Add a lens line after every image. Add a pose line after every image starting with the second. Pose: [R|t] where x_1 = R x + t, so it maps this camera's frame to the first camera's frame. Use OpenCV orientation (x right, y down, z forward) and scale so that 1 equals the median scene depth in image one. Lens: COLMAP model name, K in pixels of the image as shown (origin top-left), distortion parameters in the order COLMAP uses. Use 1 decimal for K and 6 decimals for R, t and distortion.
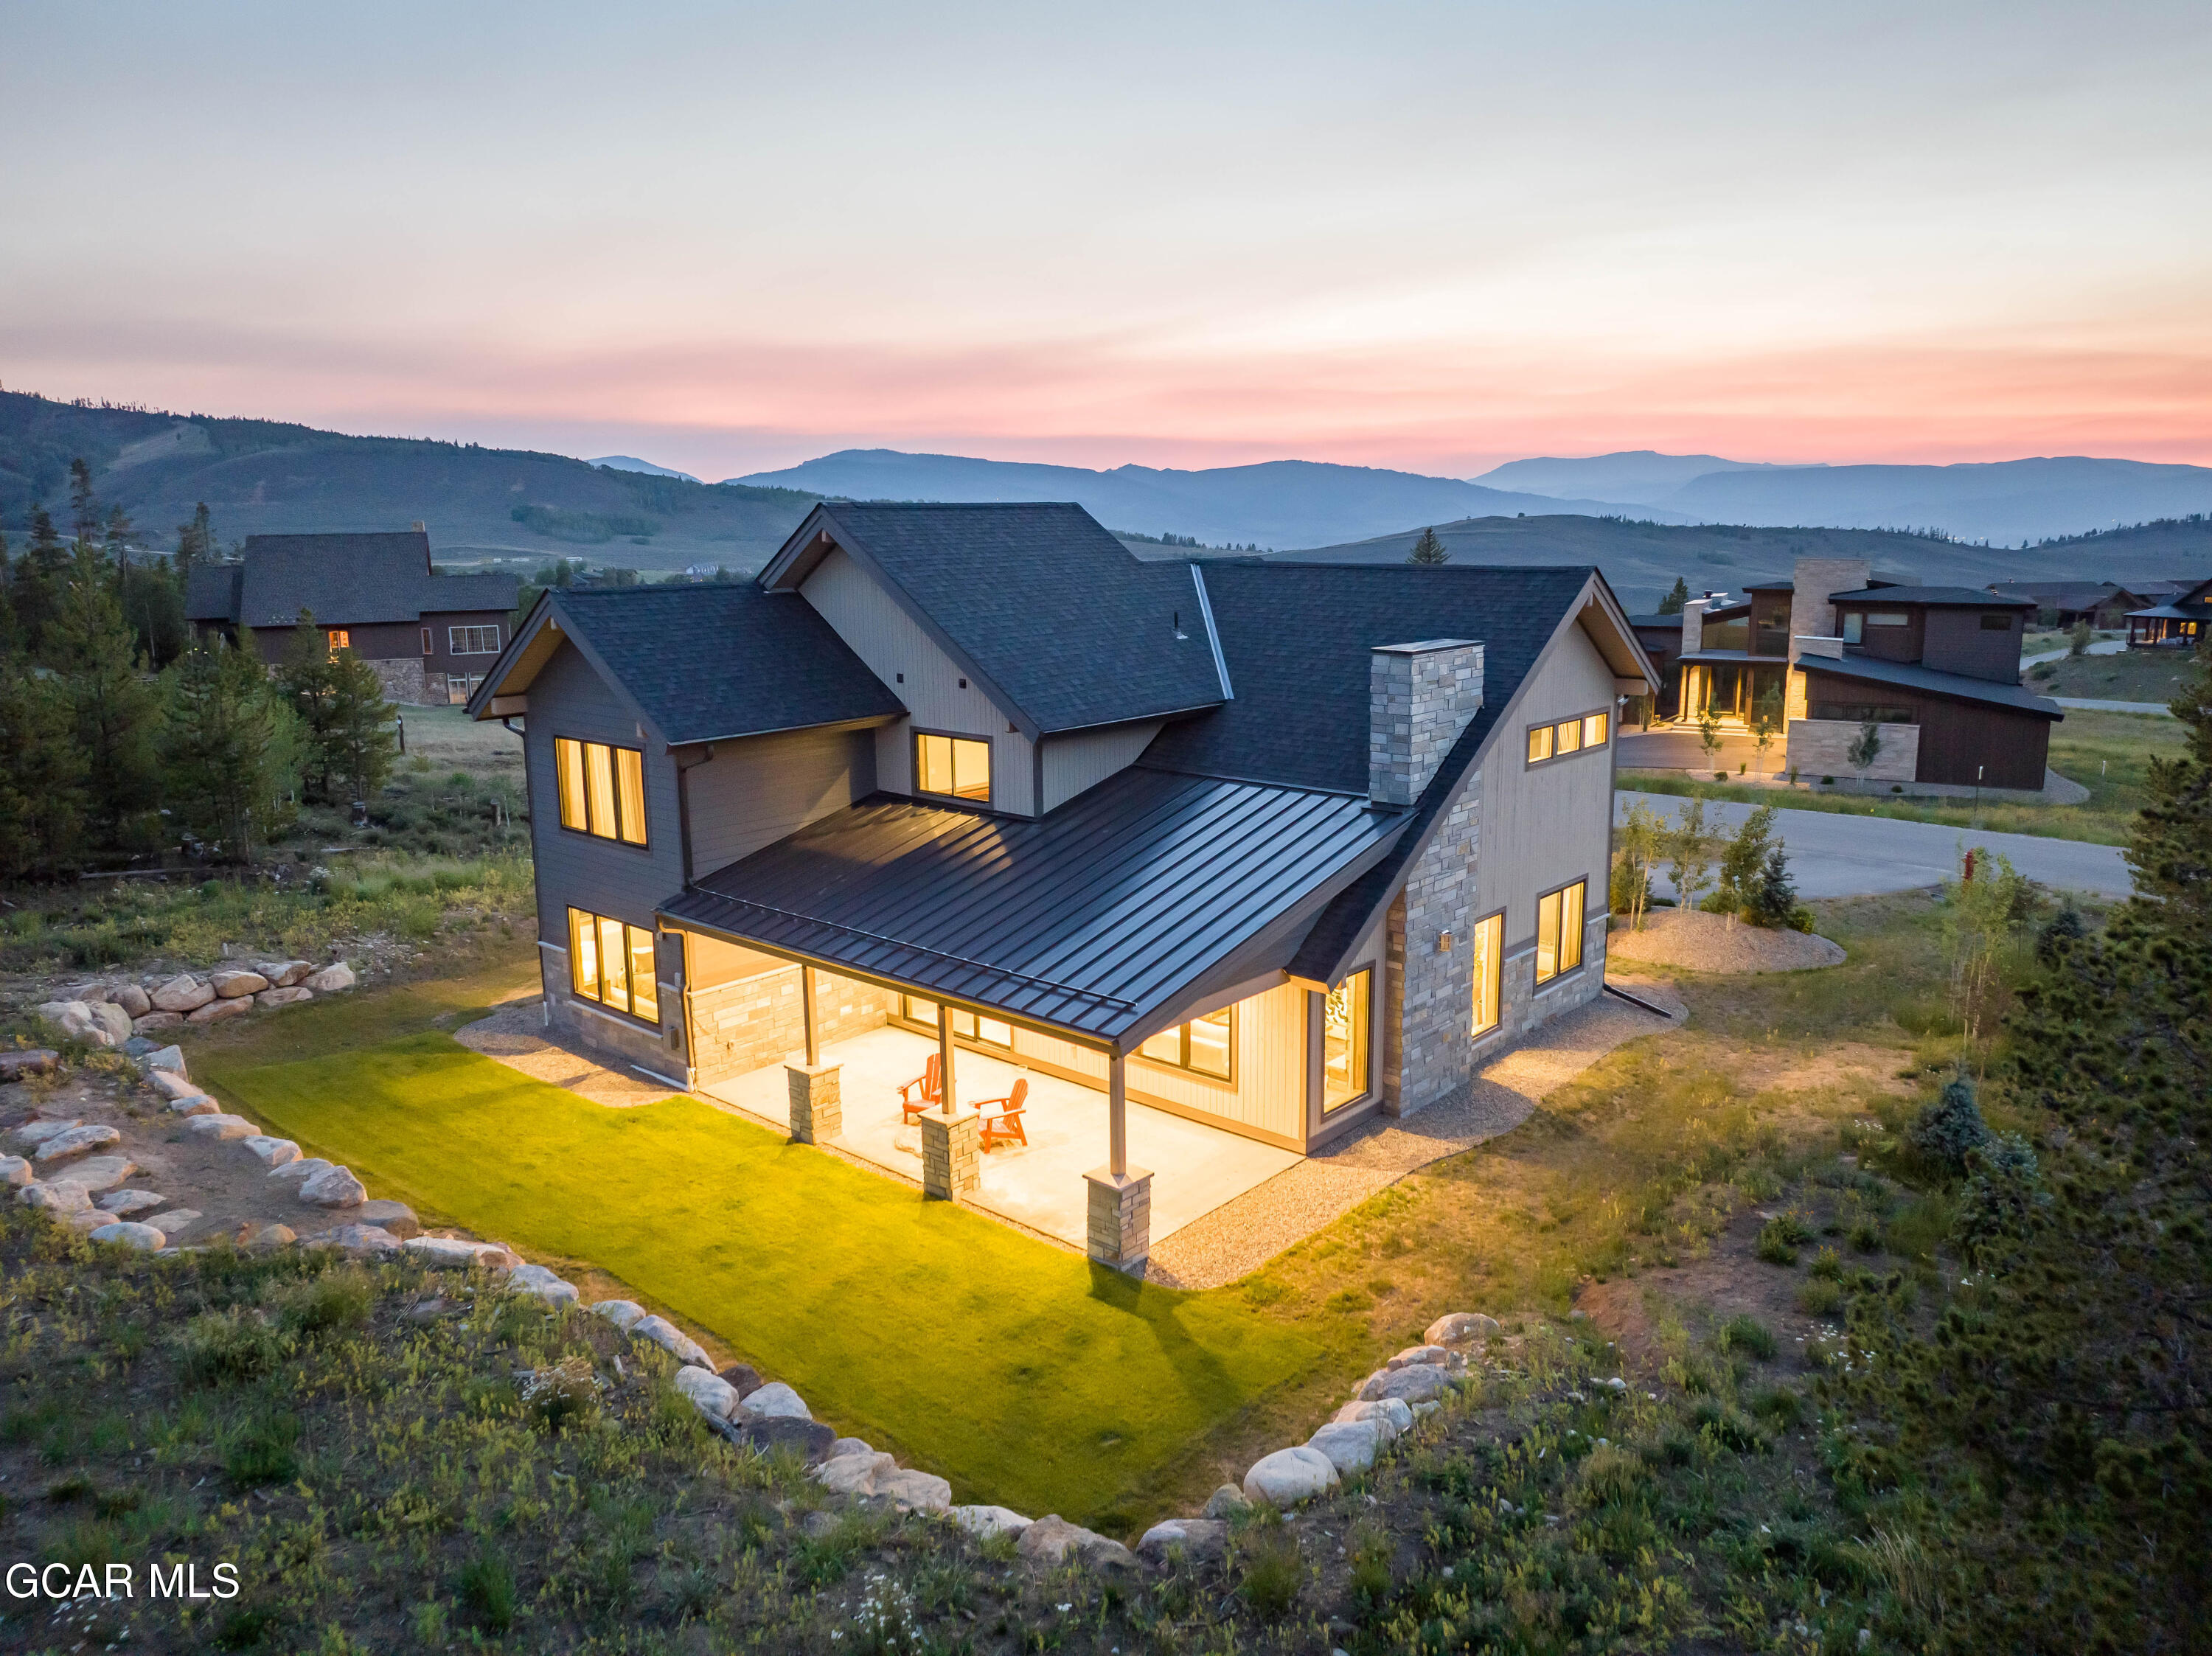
lens RADIAL K [[1557.2, 0, 1113.9], [0, 1557.2, 802.5], [0, 0, 1]] dist [-0.041312, 0.000807]
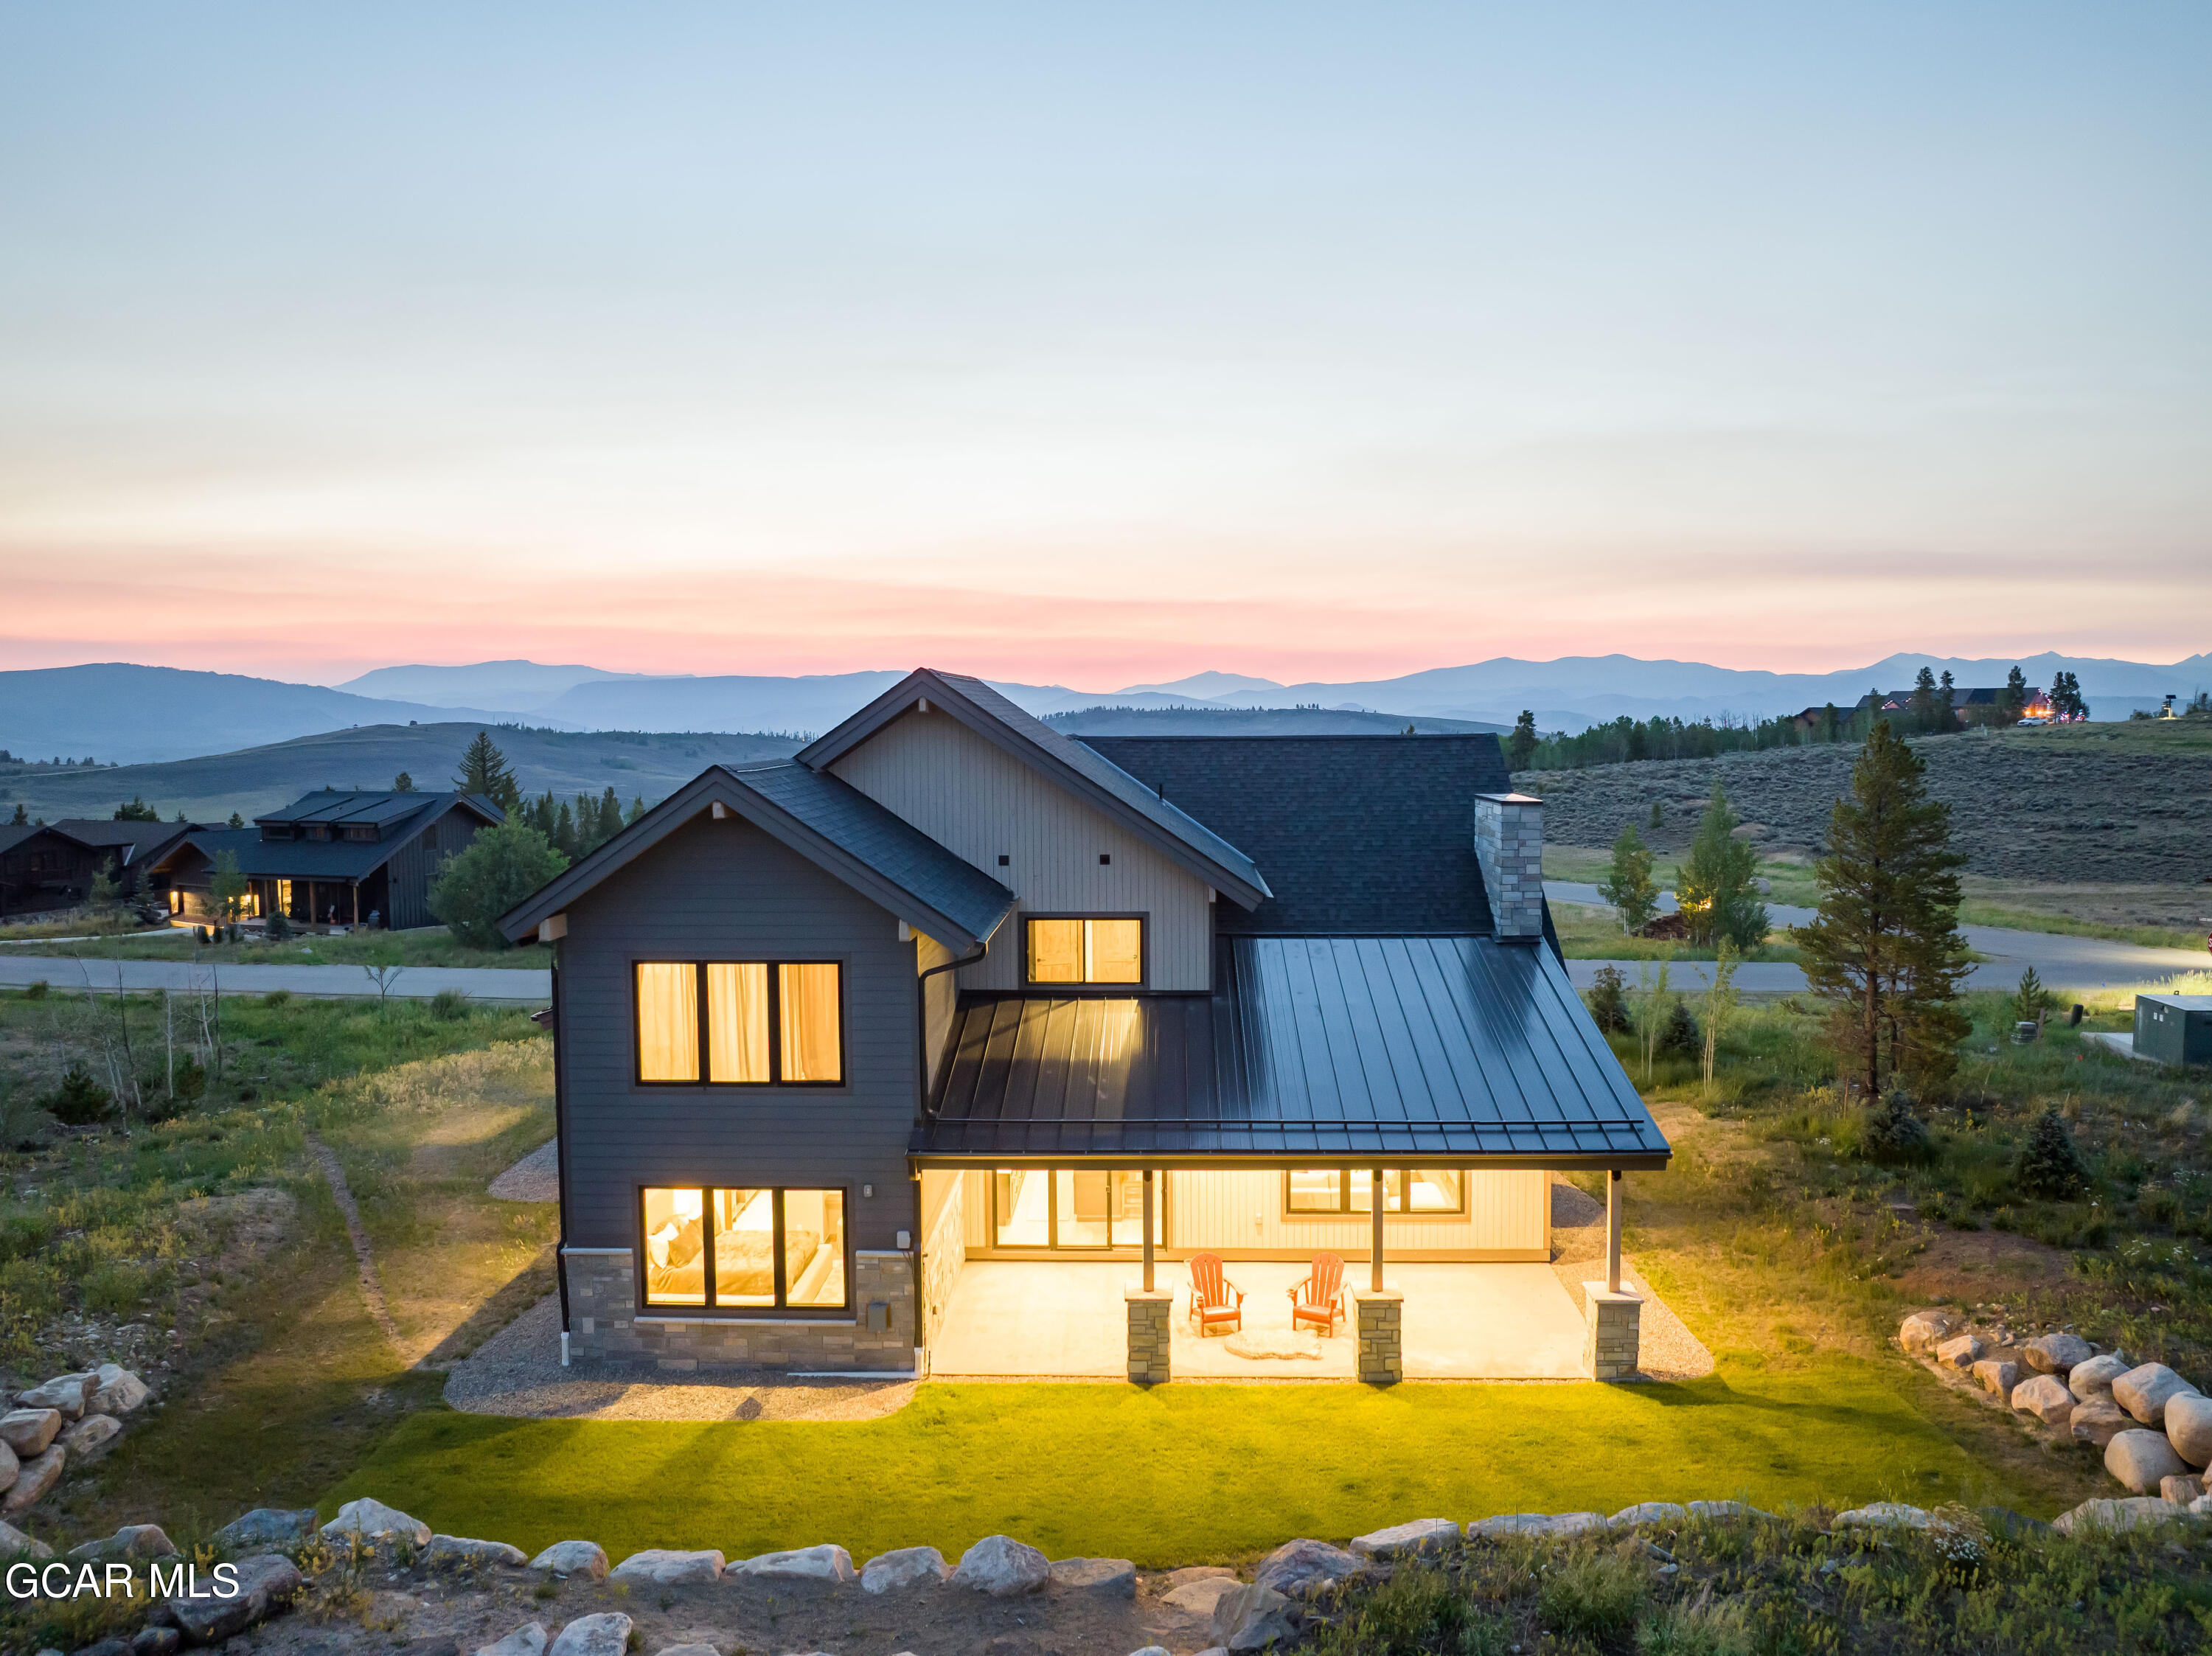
lens RADIAL K [[1557.2, 0, 1113.9], [0, 1557.2, 802.5], [0, 0, 1]] dist [-0.041312, 0.000807]
pose [[0.771817, -0.032635, 0.635007, -0.674545], [0.116172, 0.989110, -0.090367, -0.024495], [-0.625142, 0.143516, 0.767203, 0.266856]]
